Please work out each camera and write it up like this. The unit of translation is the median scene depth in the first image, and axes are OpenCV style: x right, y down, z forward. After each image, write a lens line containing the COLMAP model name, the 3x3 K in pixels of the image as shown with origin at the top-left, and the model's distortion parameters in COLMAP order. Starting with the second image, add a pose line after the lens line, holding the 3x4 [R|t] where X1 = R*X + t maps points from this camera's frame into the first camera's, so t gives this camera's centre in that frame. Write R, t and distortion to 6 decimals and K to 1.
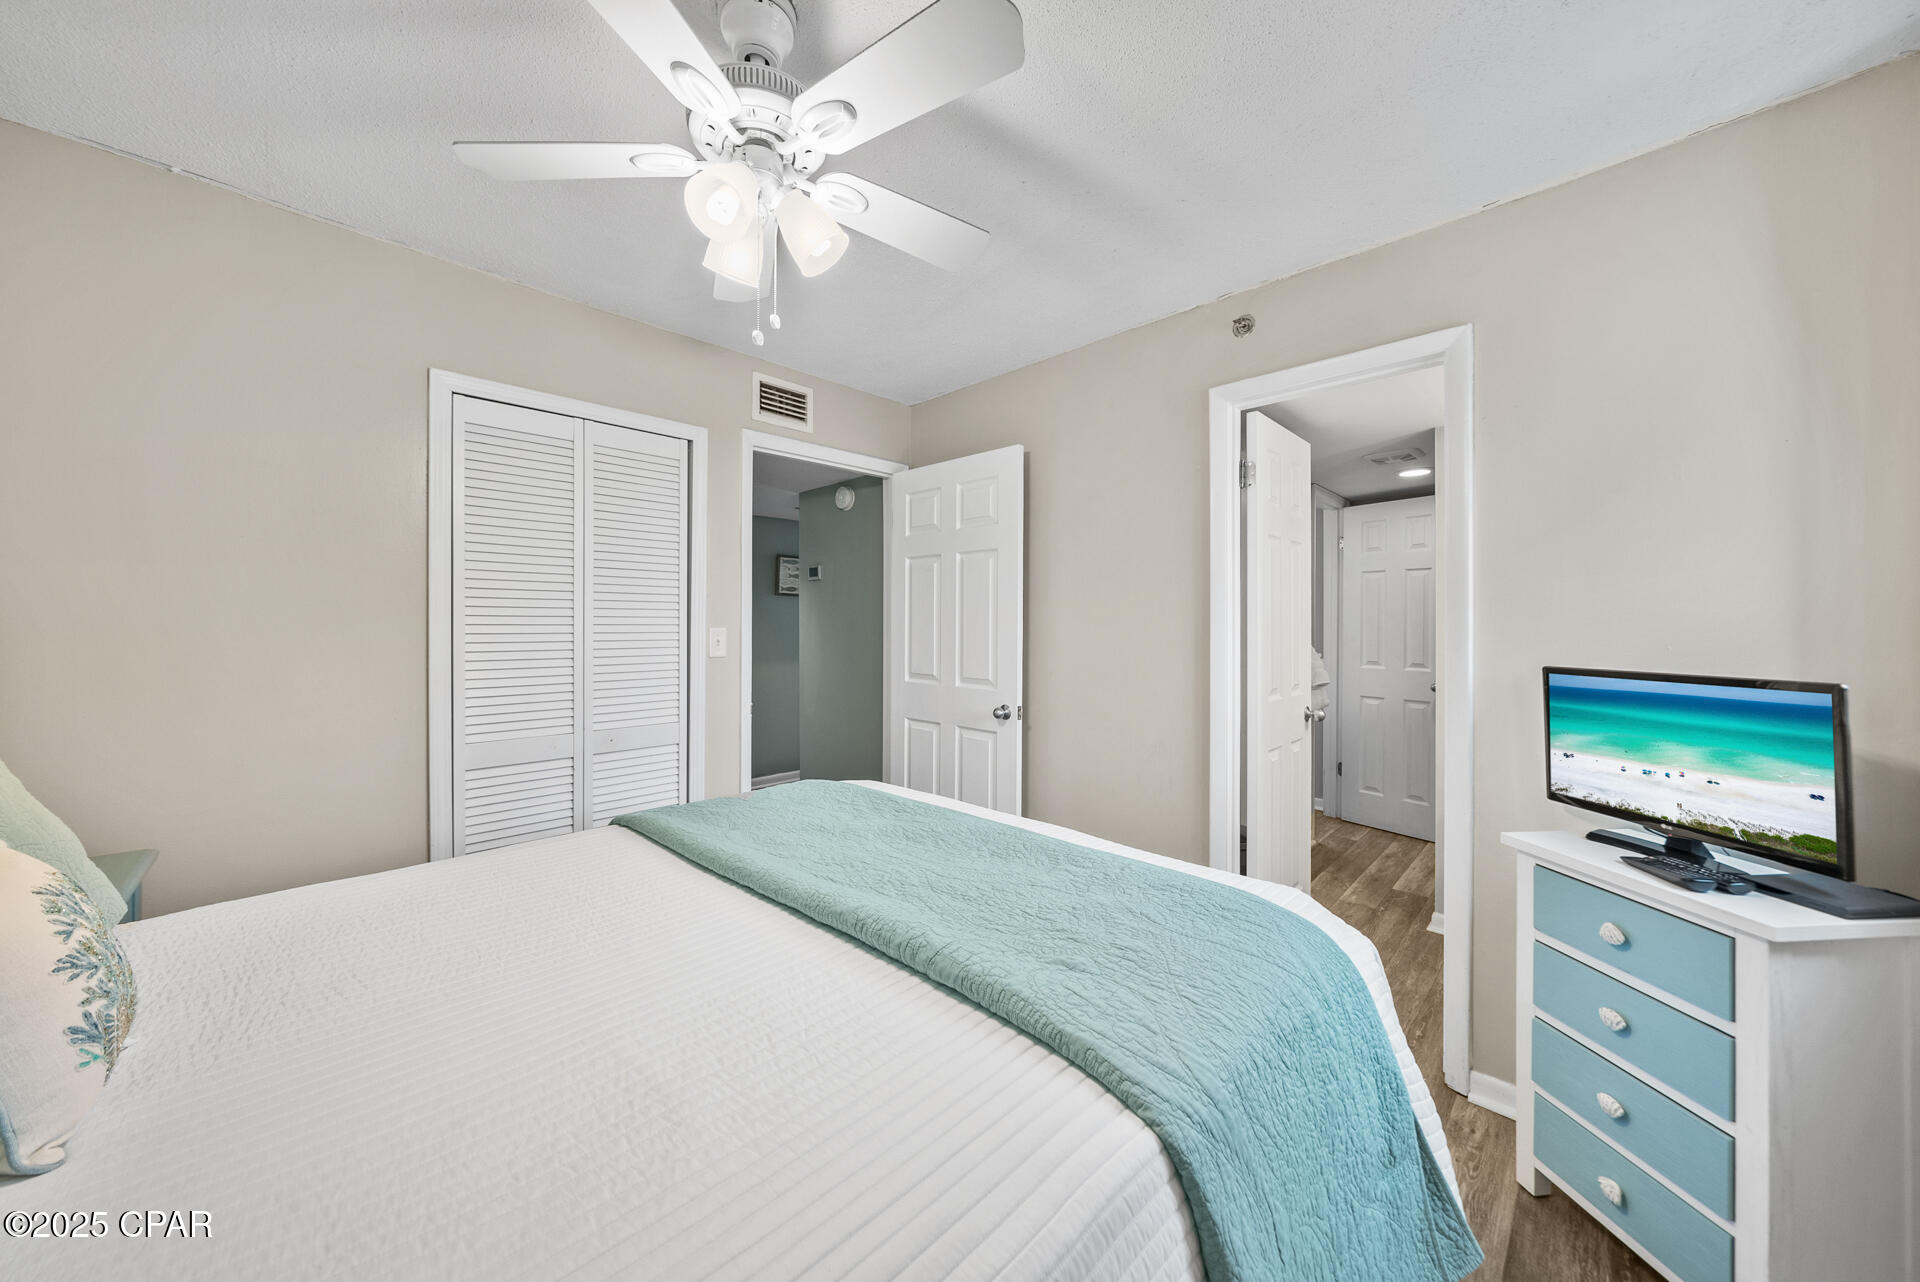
lens RADIAL K [[659.8, 0, 948.4], [0, 659.8, 635.9], [0, 0, 1]] dist [0.000190, -0.000010]
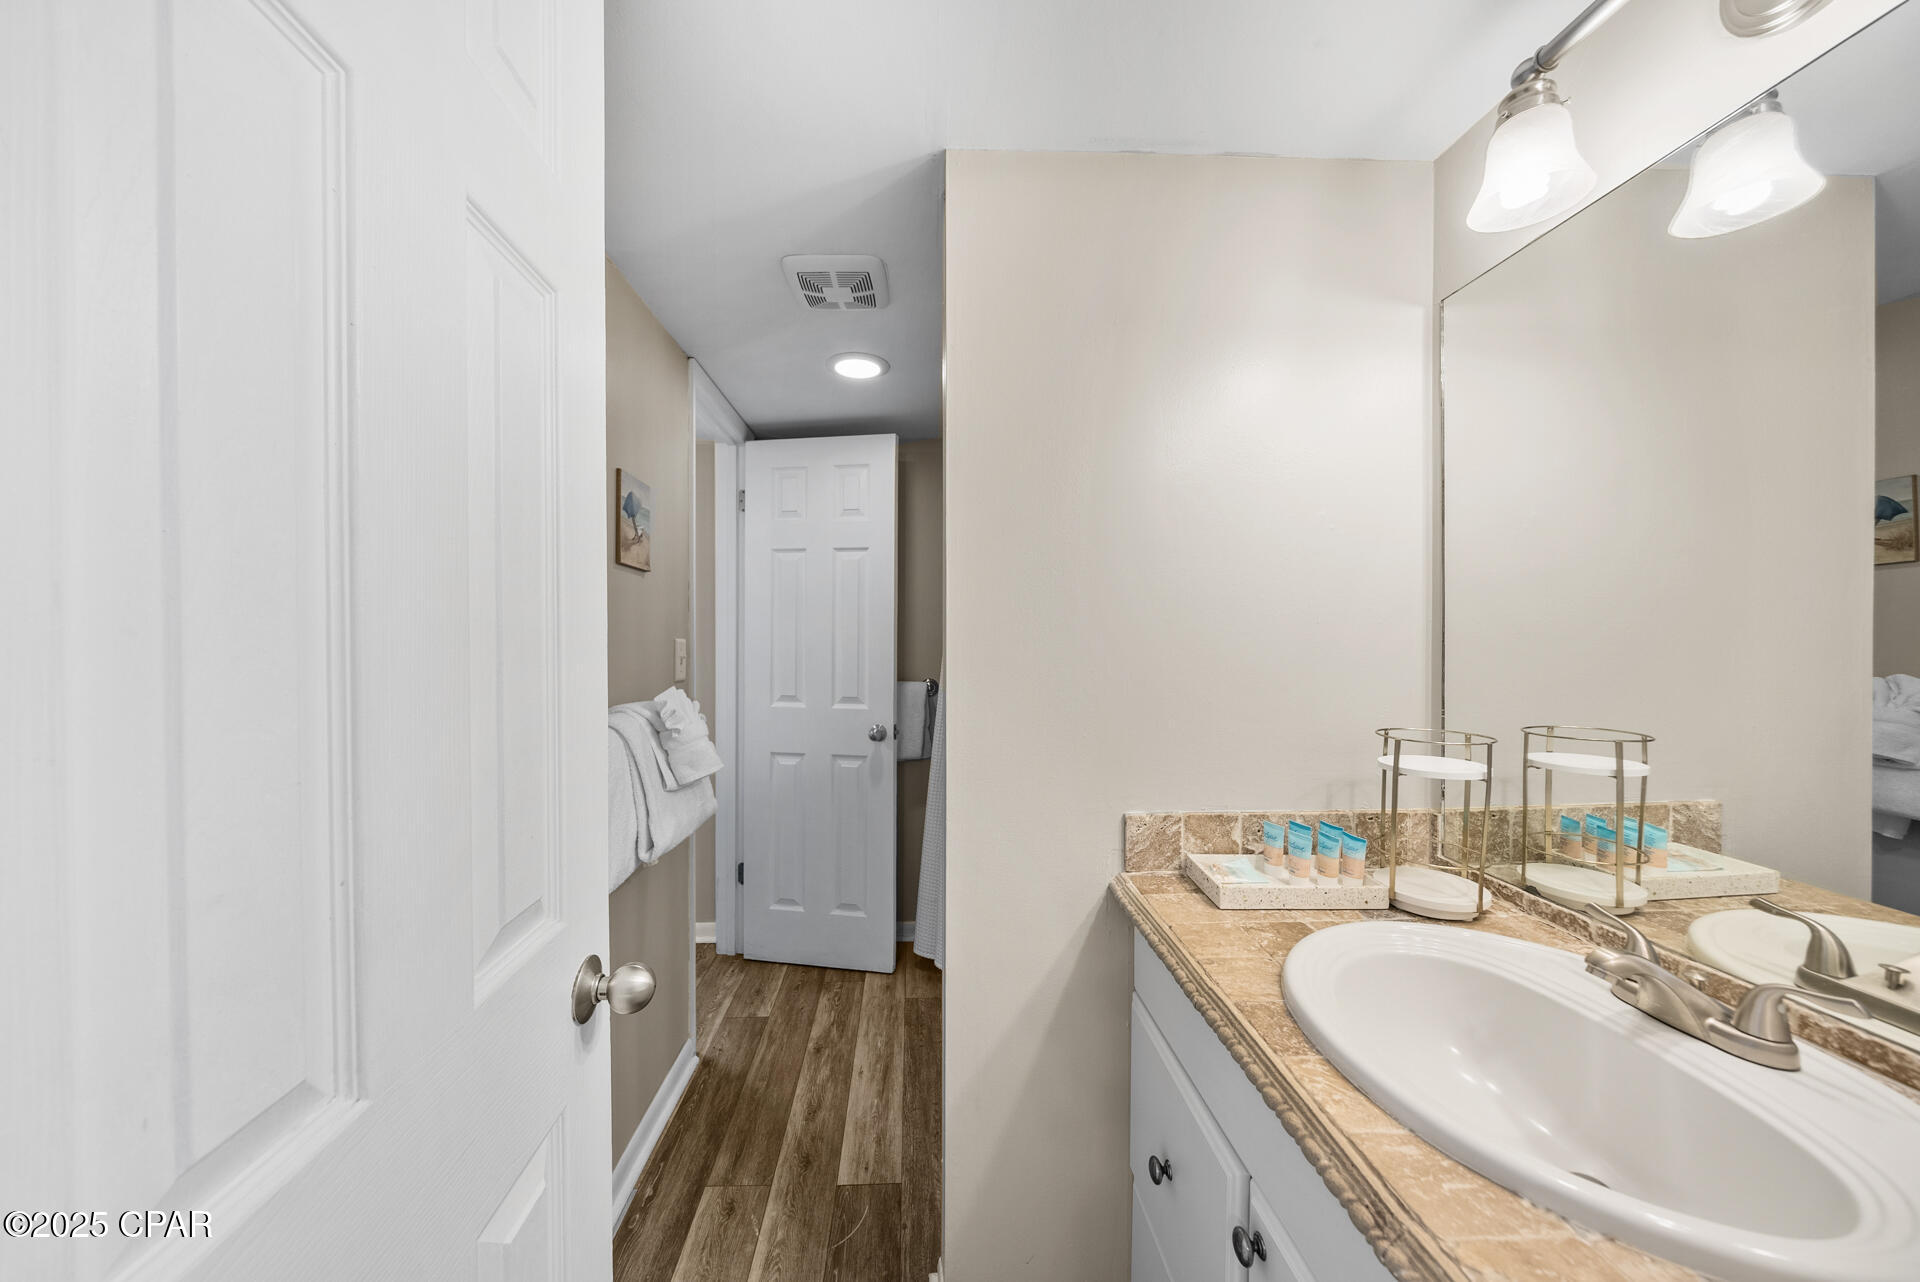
lens RADIAL K [[659.8, 0, 952.5], [0, 659.8, 656.1], [0, 0, 1]] dist [0.000190, -0.000010]
pose [[0.666645, -0.003162, 0.745369, 0.305683], [0.008040, 0.999963, -0.002949, 0.005786], [-0.745332, 0.007959, 0.666646, 0.505398]]
